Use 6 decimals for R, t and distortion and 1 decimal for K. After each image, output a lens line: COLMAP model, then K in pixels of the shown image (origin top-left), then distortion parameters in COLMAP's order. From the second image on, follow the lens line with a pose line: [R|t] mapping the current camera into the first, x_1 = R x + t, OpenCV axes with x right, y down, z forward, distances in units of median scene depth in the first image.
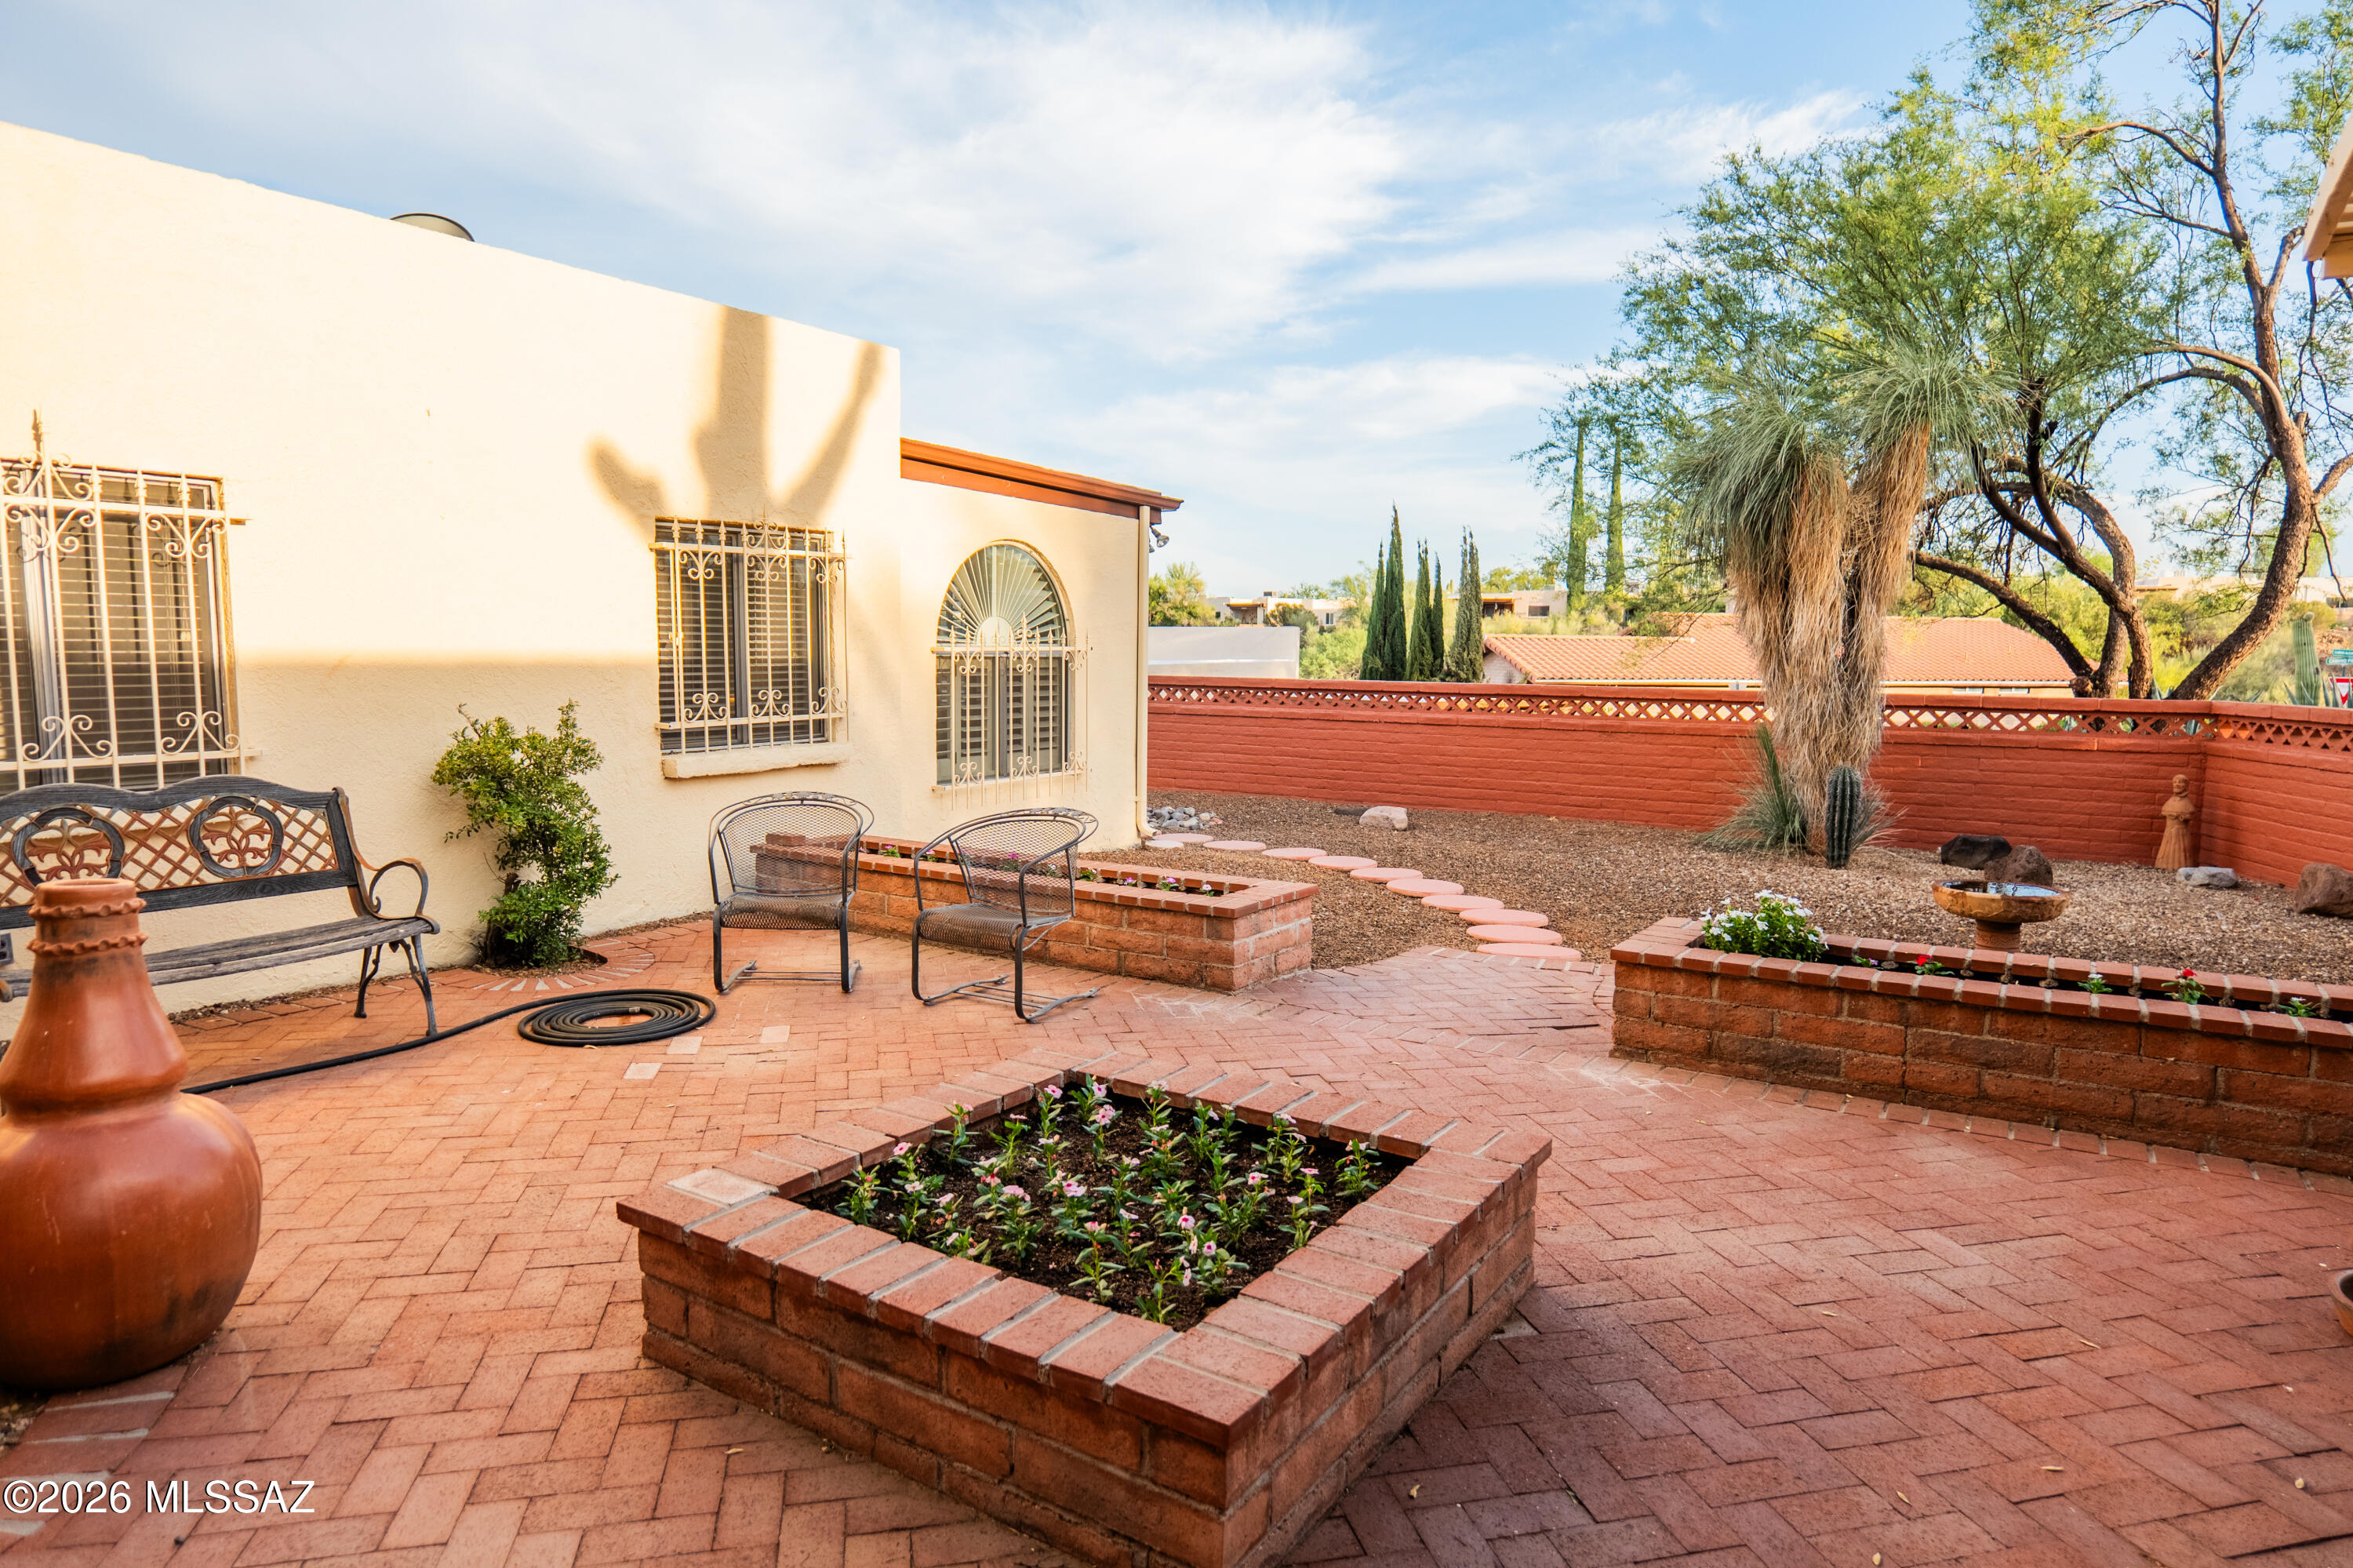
lens RADIAL K [[1436.5, 0, 1176.5], [0, 1436.5, 784.0], [0, 0, 1]] dist [-0.018641, -0.000670]
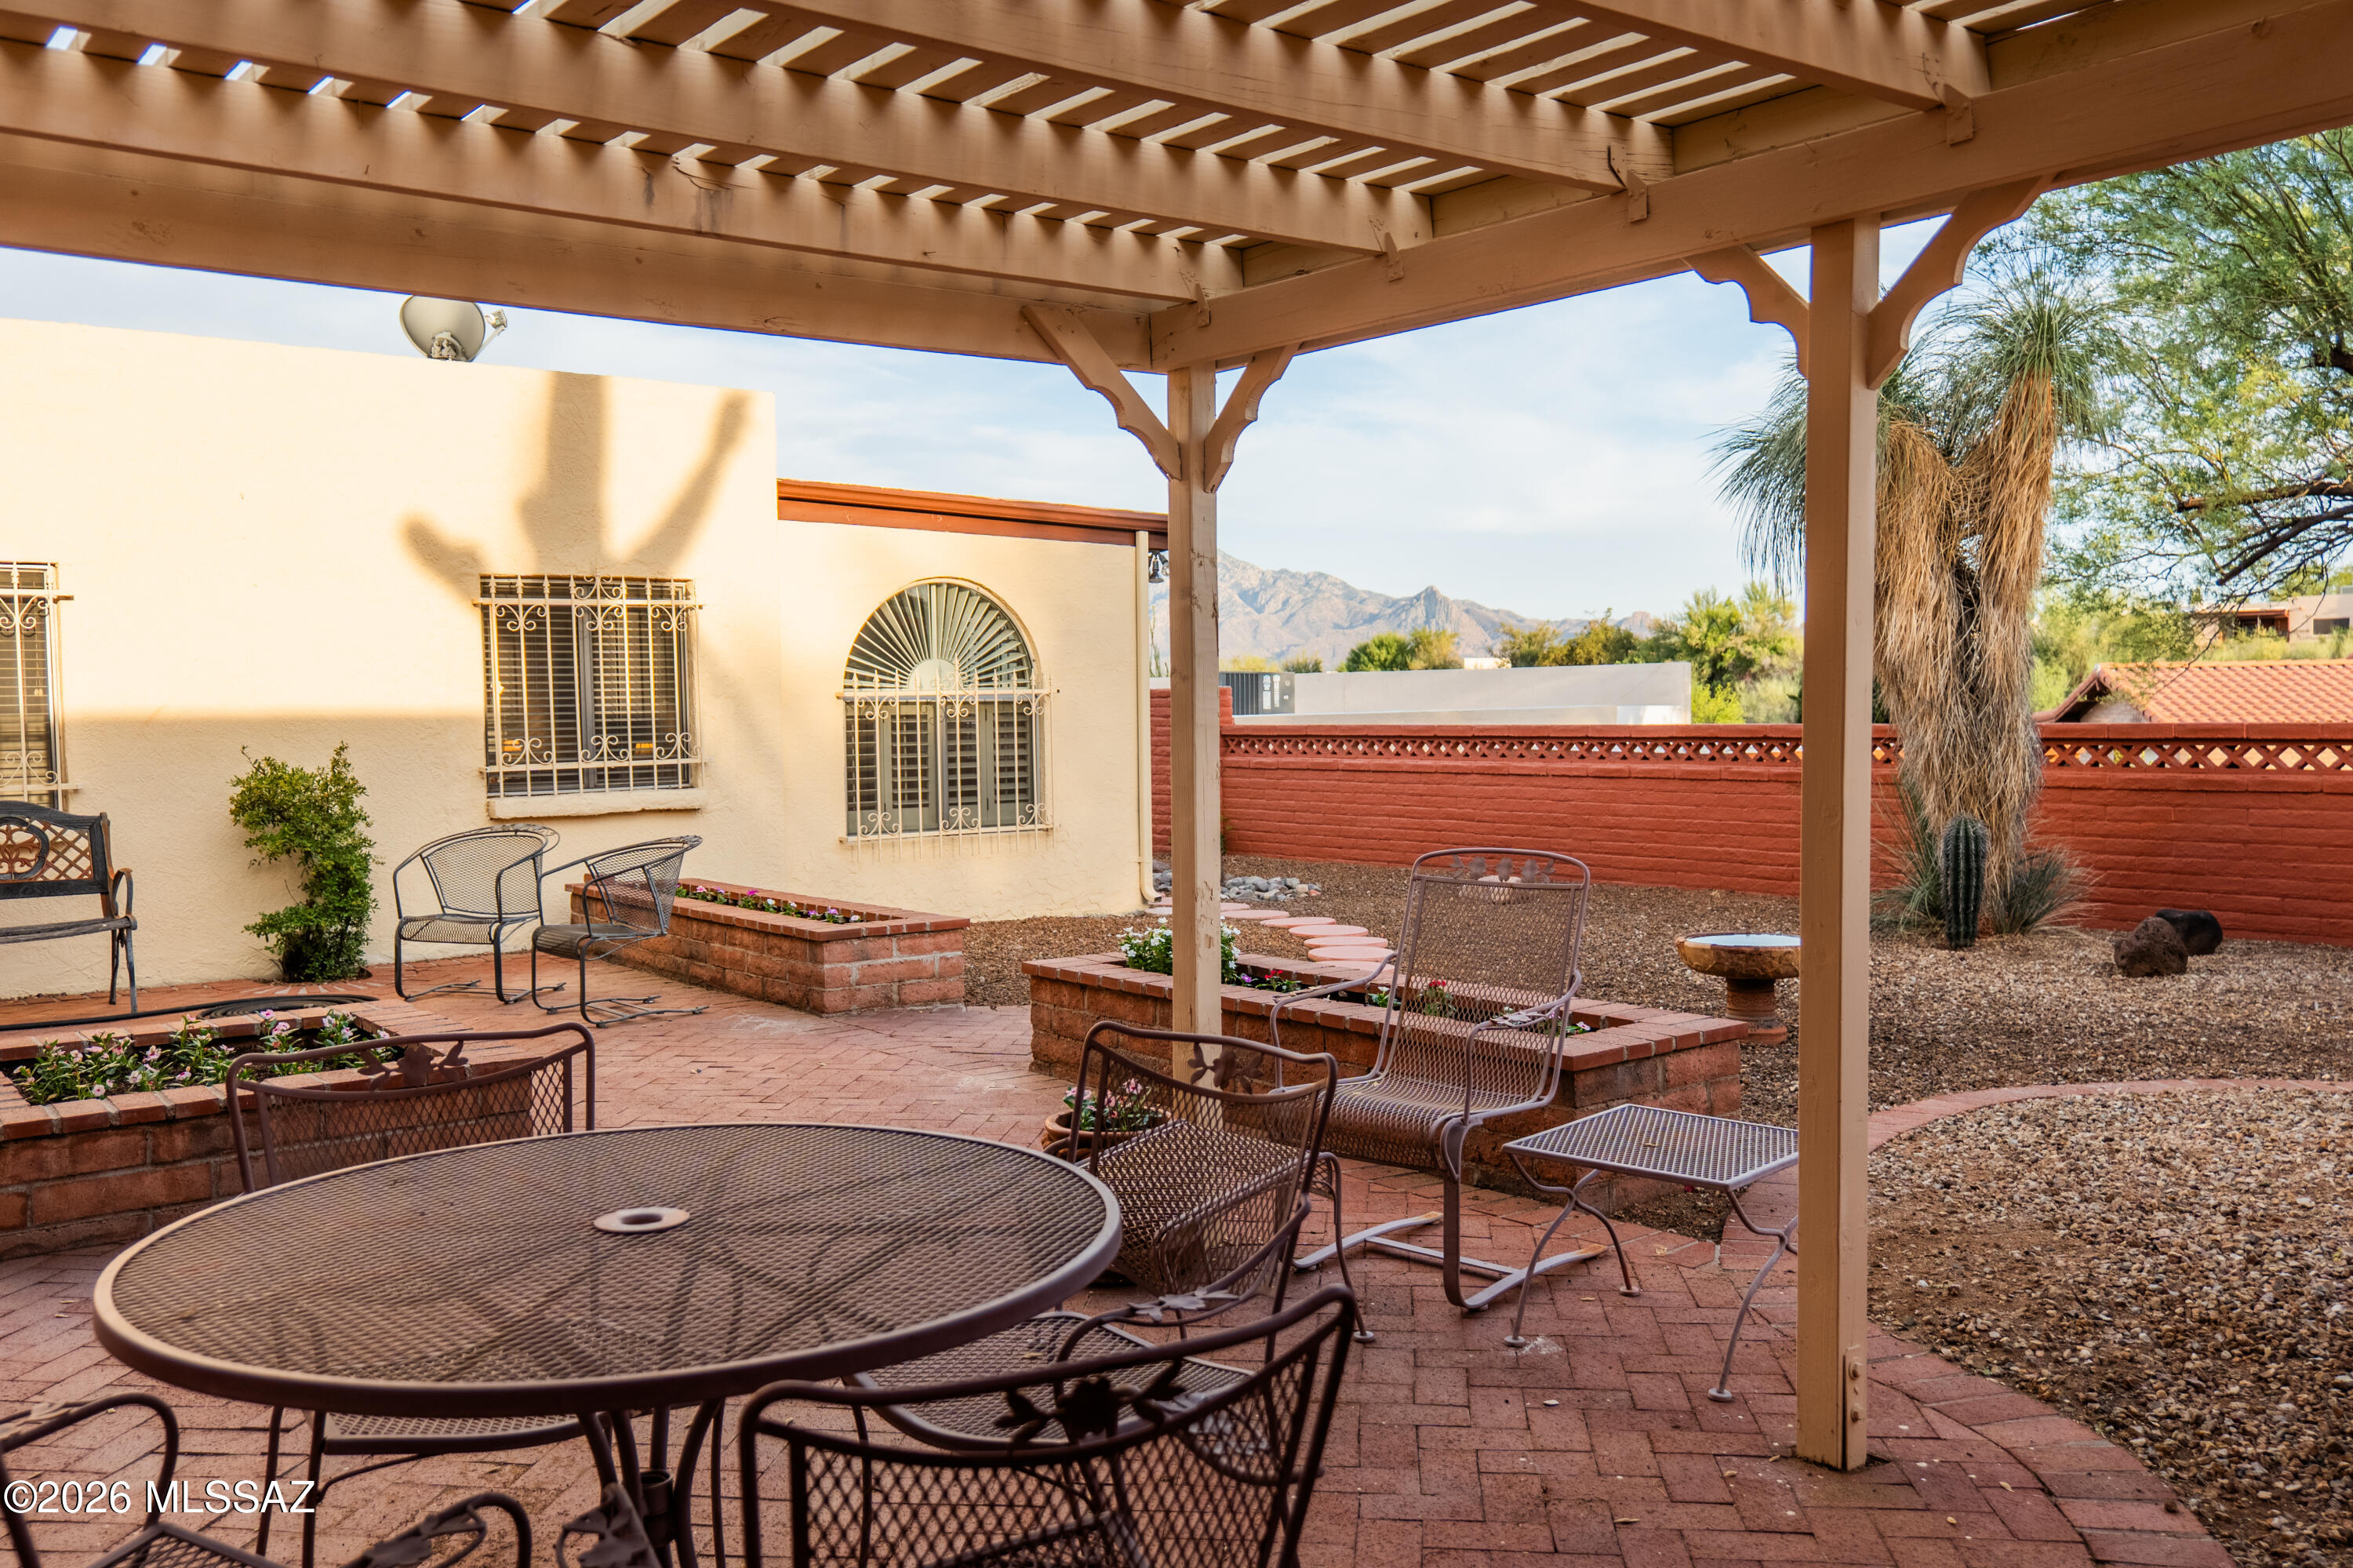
lens RADIAL K [[1986.1, 0, 1176.5], [0, 1986.1, 784.0], [0, 0, 1]] dist [-0.008177, 0.005093]
pose [[0.942960, -0.011036, -0.332722, 0.592923], [-0.007740, 0.998453, -0.055054, 0.045138], [0.332815, 0.054489, 0.941416, -0.204076]]
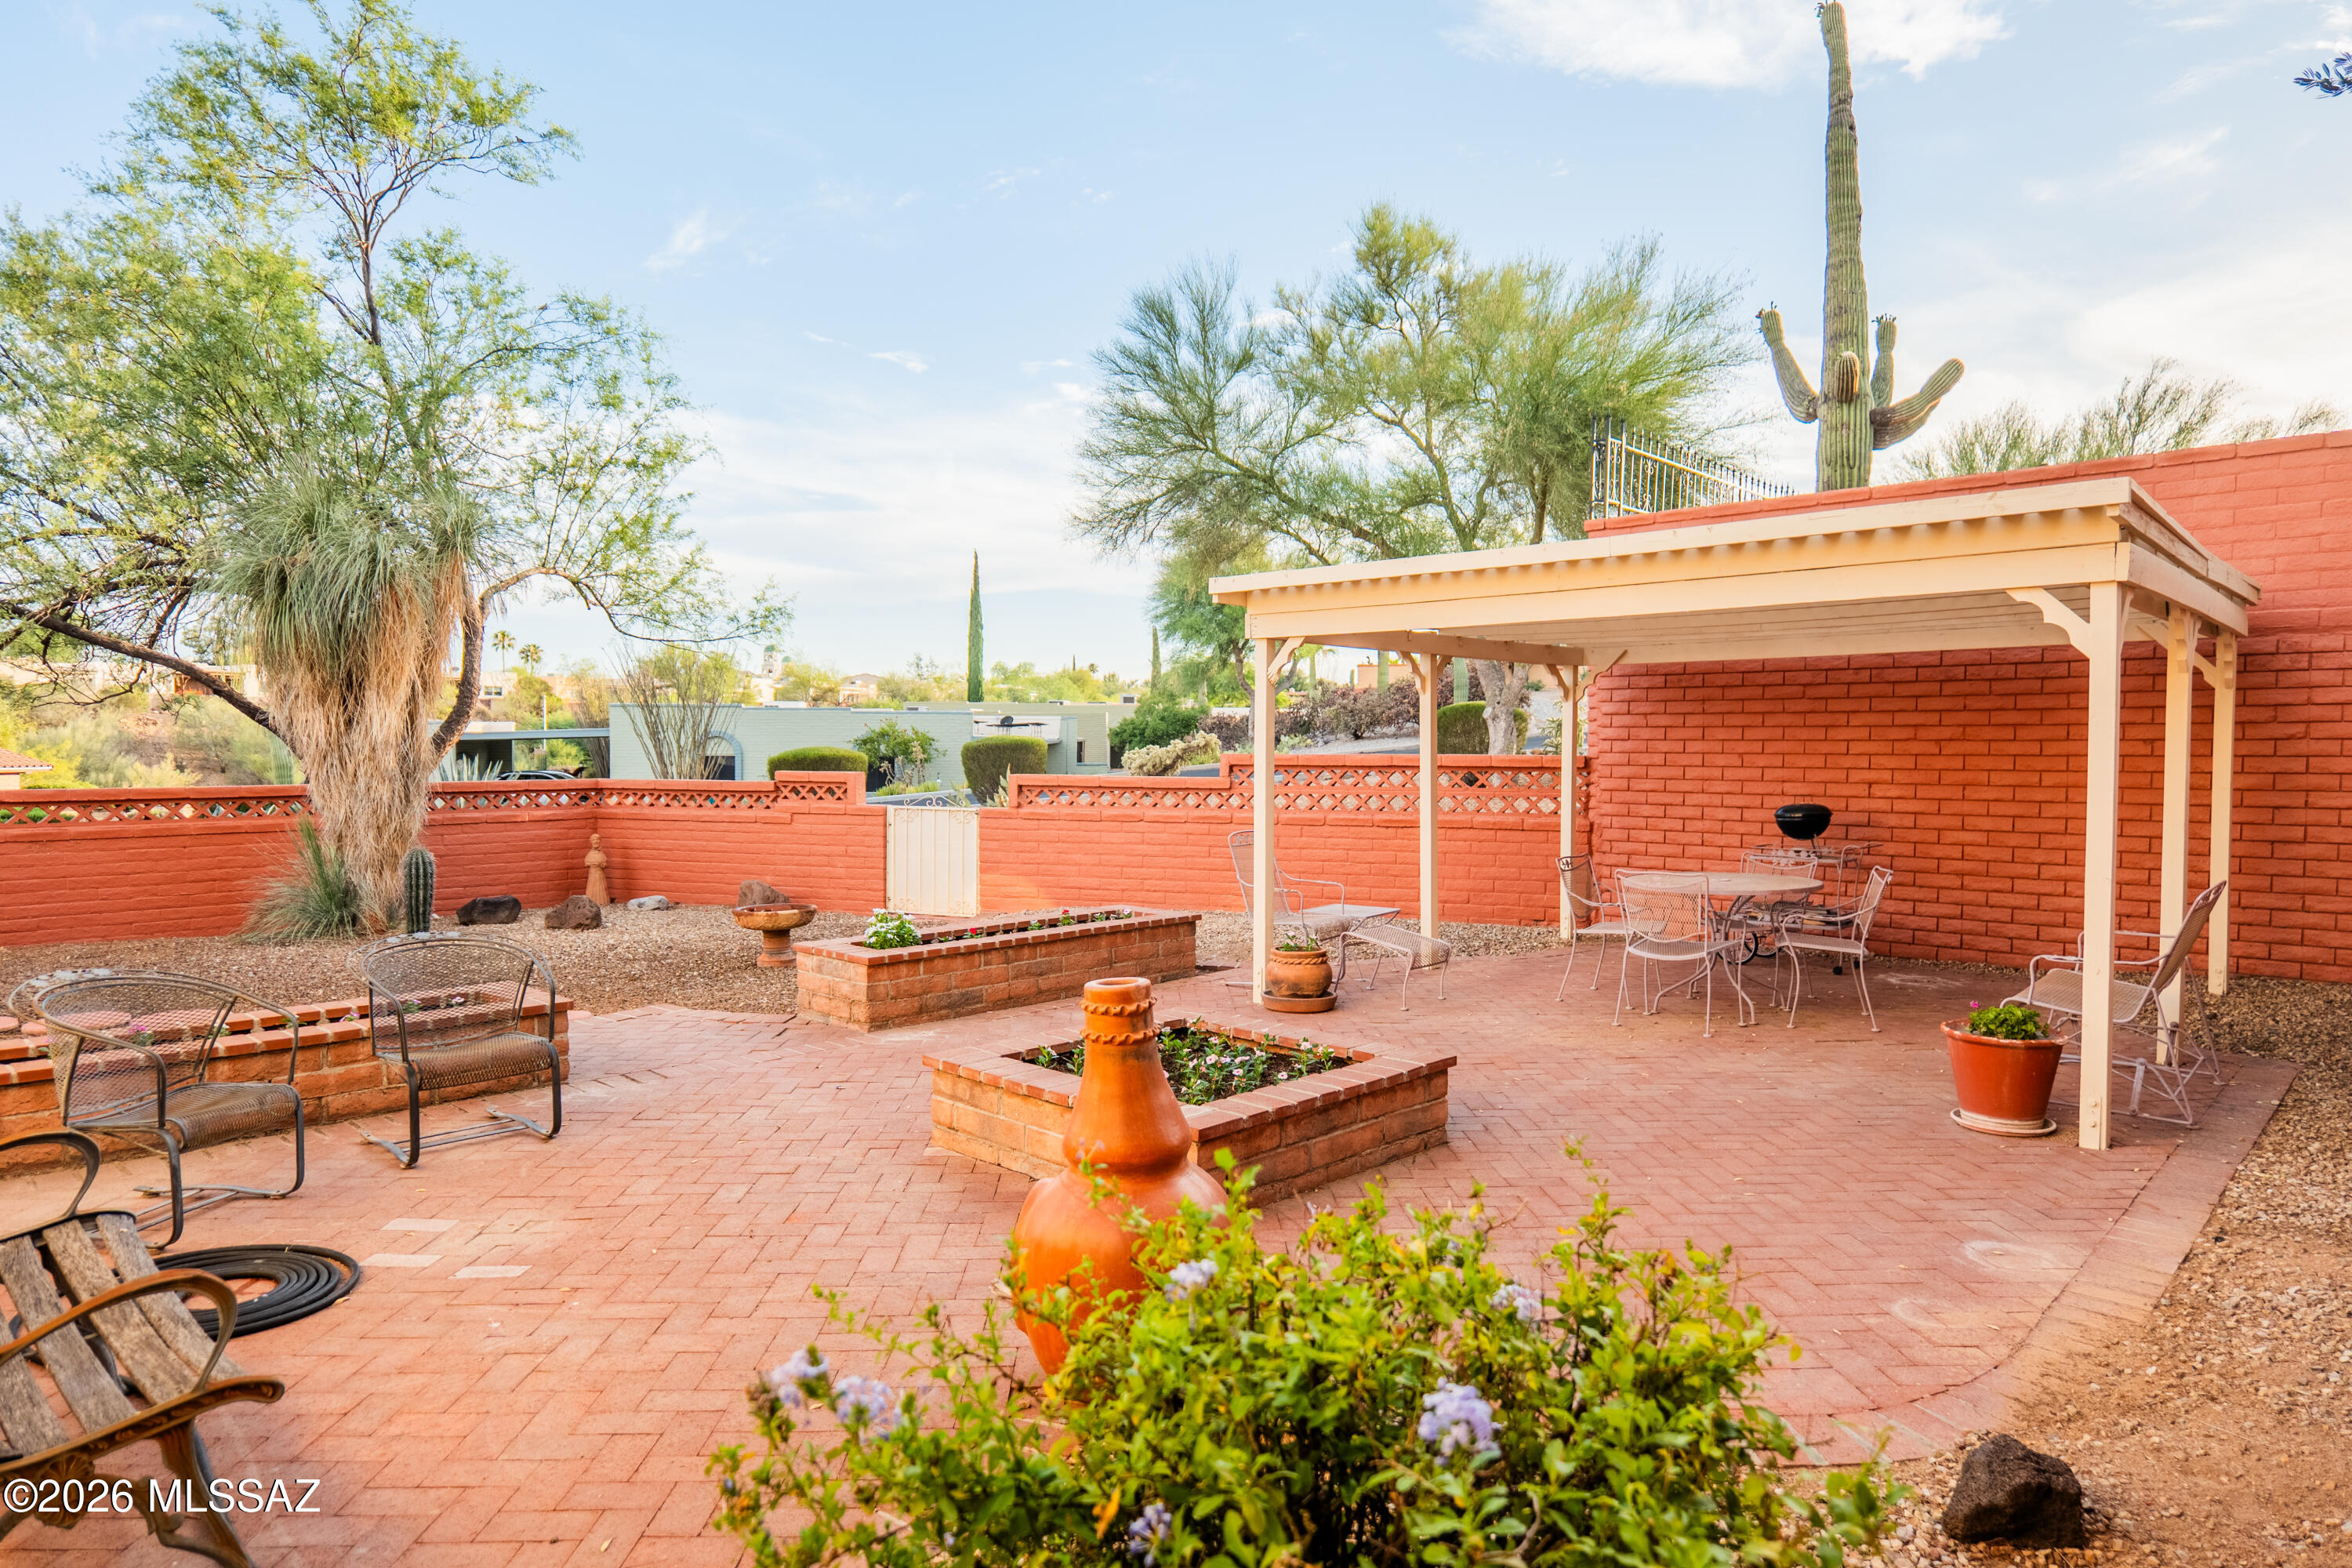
lens RADIAL K [[1435.8, 0, 1176.0], [0, 1435.8, 784.0], [0, 0, 1]] dist [-0.018641, -0.000670]
pose [[0.184956, -0.038869, 0.981978, -0.742127], [0.095434, 0.995205, 0.021418, -0.042572], [-0.978102, 0.089753, 0.187779, 0.285445]]
